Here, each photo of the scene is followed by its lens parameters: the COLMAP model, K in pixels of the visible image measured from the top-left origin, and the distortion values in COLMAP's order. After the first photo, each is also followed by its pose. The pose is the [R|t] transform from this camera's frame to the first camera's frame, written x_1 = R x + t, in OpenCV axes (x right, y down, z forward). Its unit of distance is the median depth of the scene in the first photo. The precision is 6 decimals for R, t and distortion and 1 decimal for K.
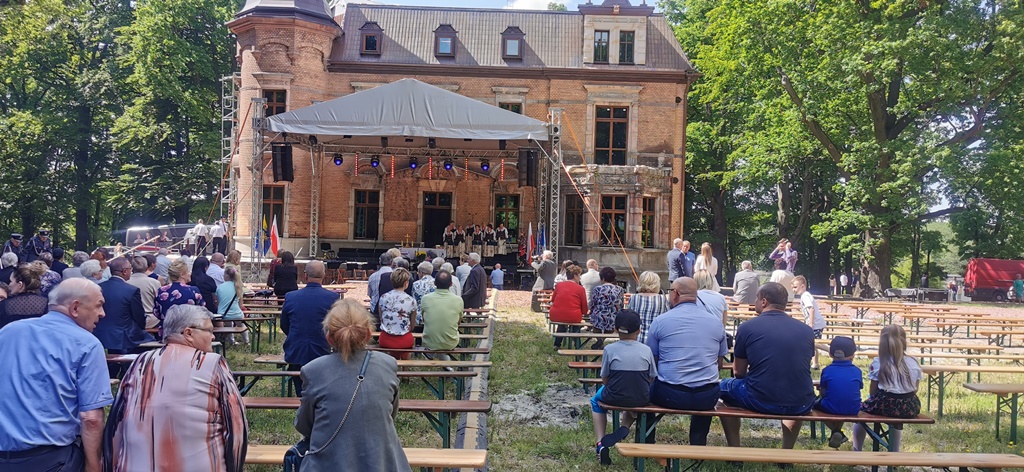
lens RADIAL K [[799.9, 0, 500.4], [0, 799.9, 237.7], [0, 0, 1]] dist [0.056312, -0.084234]
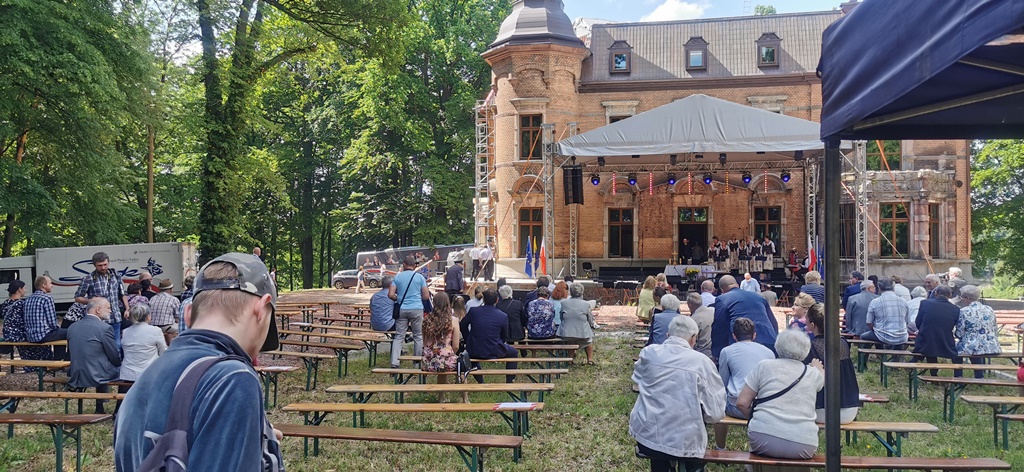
lens RADIAL K [[799.9, 0, 500.4], [0, 799.9, 237.7], [0, 0, 1]] dist [0.056312, -0.084234]
pose [[0.981197, -0.033965, -0.189998, -0.125179], [0.030571, 0.999317, -0.020769, -0.006654], [0.190574, 0.014570, 0.981565, -0.008574]]
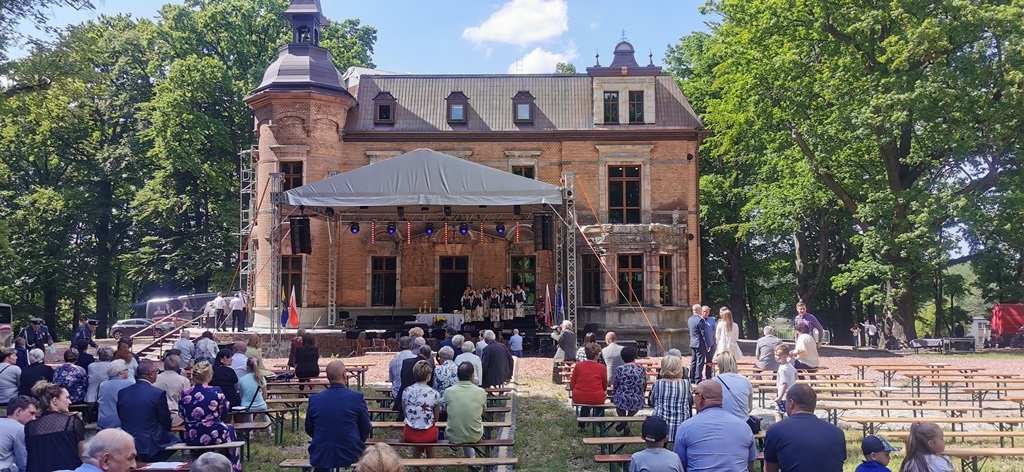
lens RADIAL K [[799.9, 0, 500.4], [0, 799.9, 237.7], [0, 0, 1]] dist [0.056312, -0.084234]
pose [[0.999251, -0.034008, -0.018474, -0.000785], [0.032671, 0.997120, -0.068442, -0.009610], [0.020748, 0.067787, 0.997484, -0.002310]]
